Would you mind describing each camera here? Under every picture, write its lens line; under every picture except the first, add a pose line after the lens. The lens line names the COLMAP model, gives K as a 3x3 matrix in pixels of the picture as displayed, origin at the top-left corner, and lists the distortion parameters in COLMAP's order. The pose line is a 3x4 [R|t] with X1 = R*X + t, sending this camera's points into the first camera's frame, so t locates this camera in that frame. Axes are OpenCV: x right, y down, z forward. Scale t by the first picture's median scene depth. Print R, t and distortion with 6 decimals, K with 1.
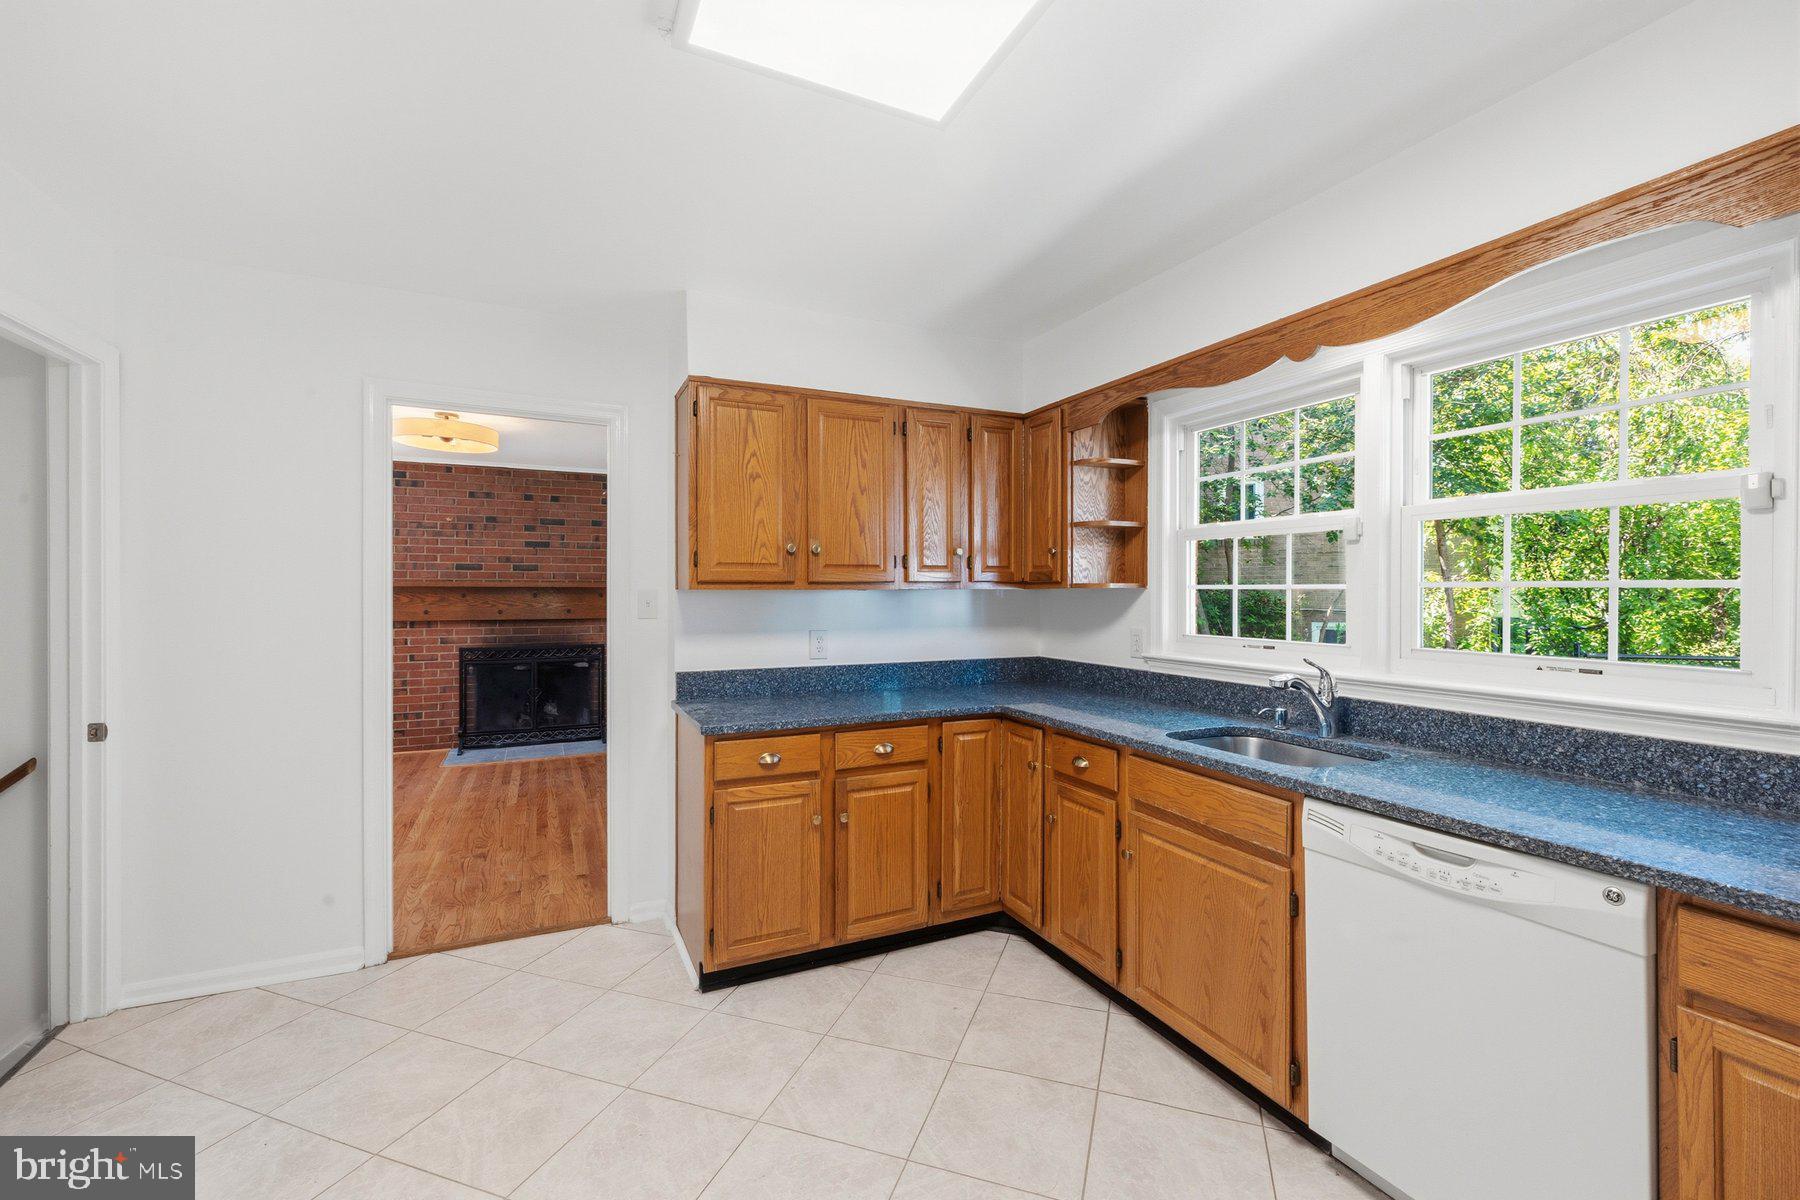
lens RADIAL K [[756.5, 0, 904.7], [0, 756.5, 591.6], [0, 0, 1]] dist [-0.001819, -0.000142]
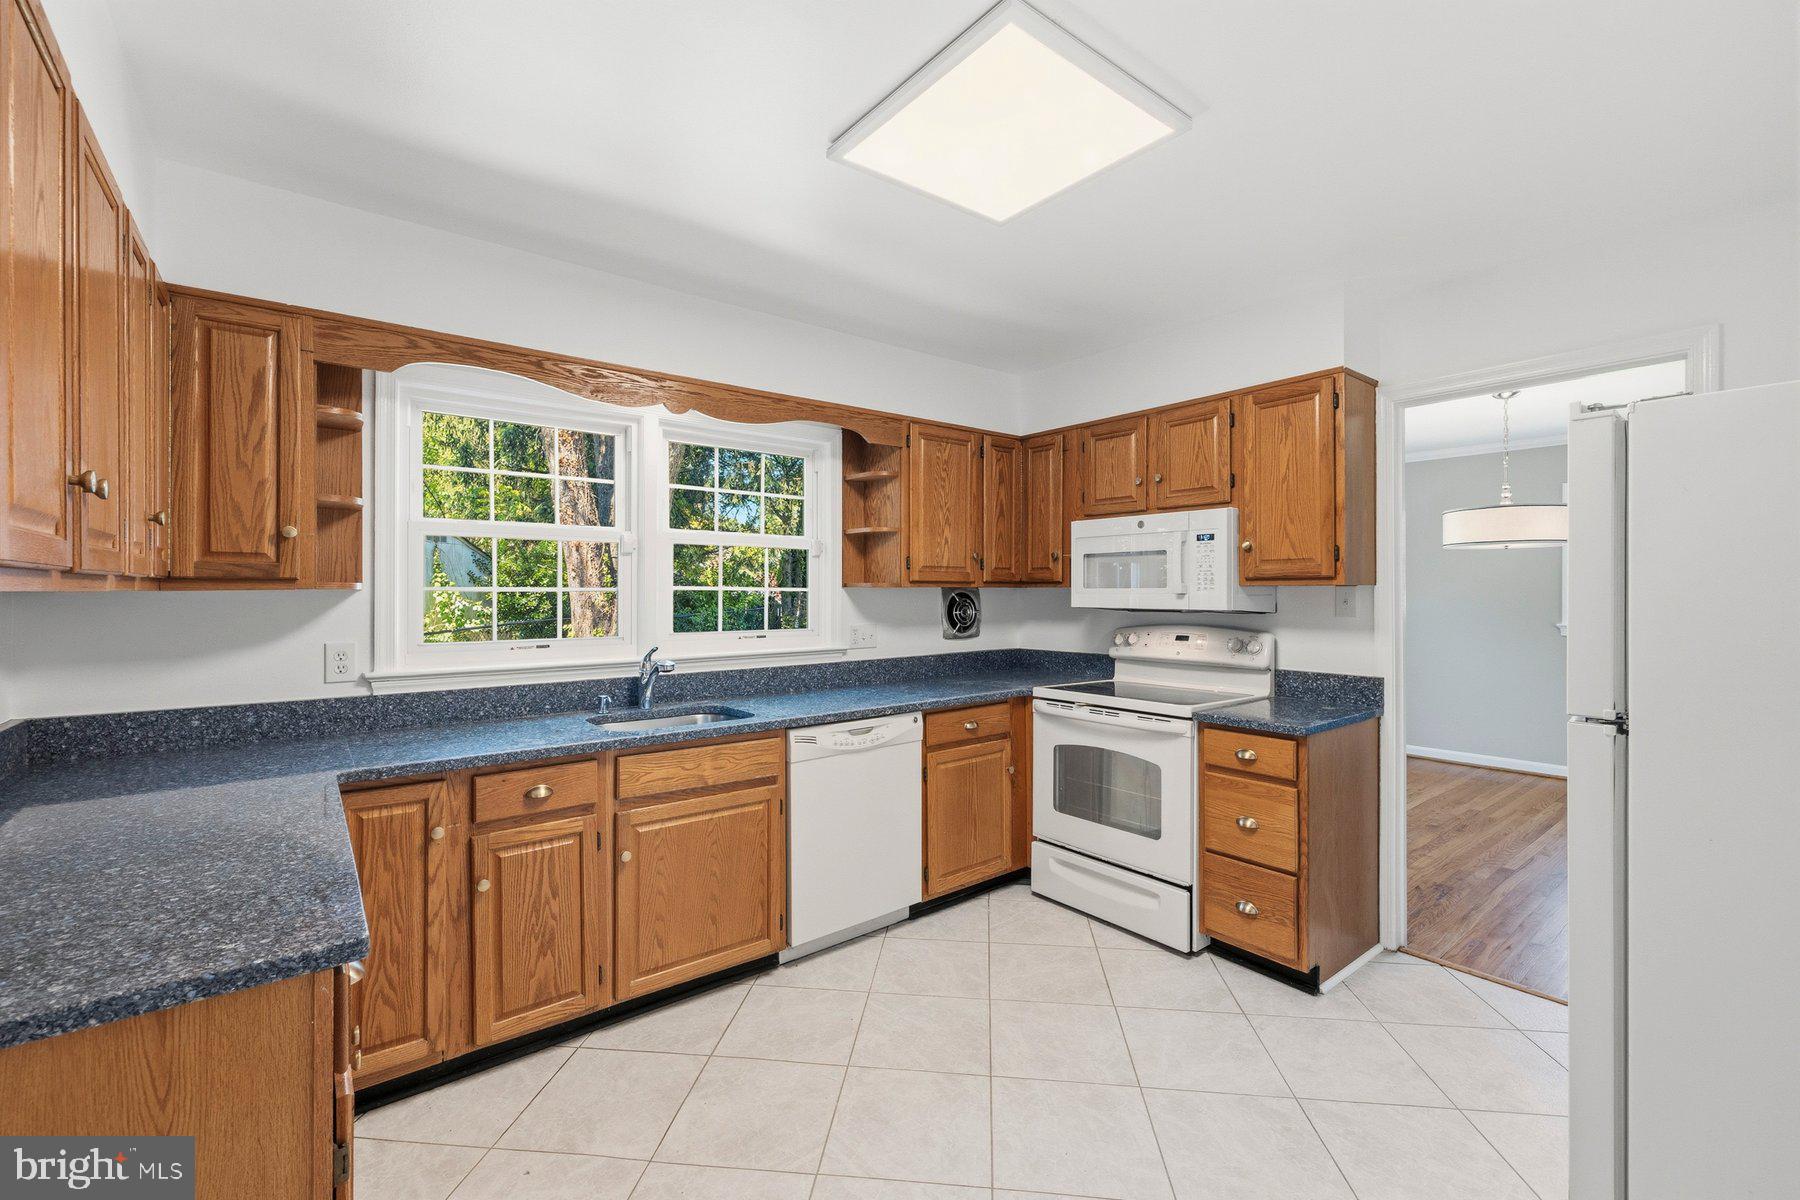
lens RADIAL K [[761.5, 0, 899.3], [0, 761.5, 596.3], [0, 0, 1]] dist [-0.000270, -0.000146]
pose [[-0.223240, -0.006162, 0.974744, -0.278233], [0.003207, 0.999970, 0.007056, -0.000539], [-0.974758, 0.004701, -0.223214, 0.317399]]
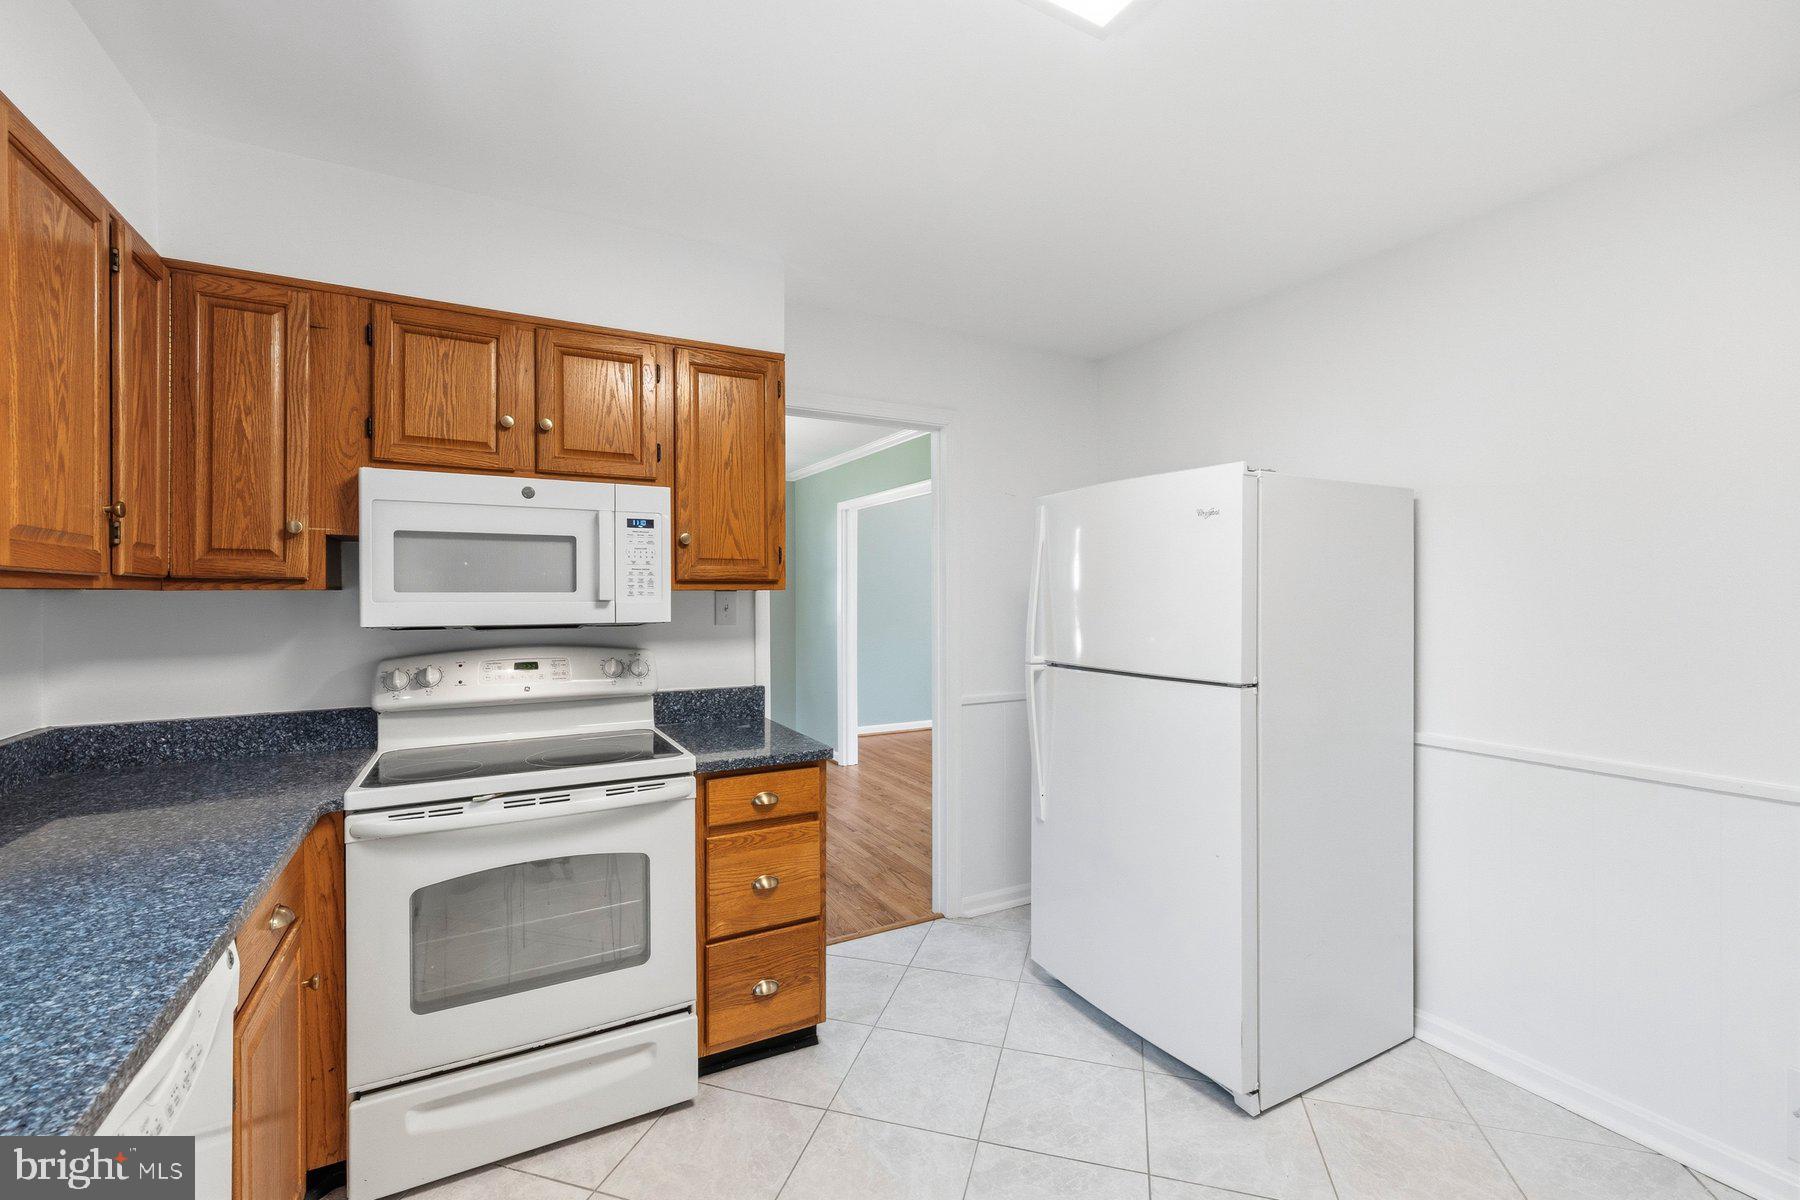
lens RADIAL K [[761.5, 0, 899.3], [0, 761.5, 596.3], [0, 0, 1]] dist [-0.000270, -0.000146]
pose [[-0.998333, 0.000896, -0.057716, 0.046877], [0.000612, 0.999988, 0.004930, -0.001803], [0.057719, 0.004886, -0.998321, 0.380406]]
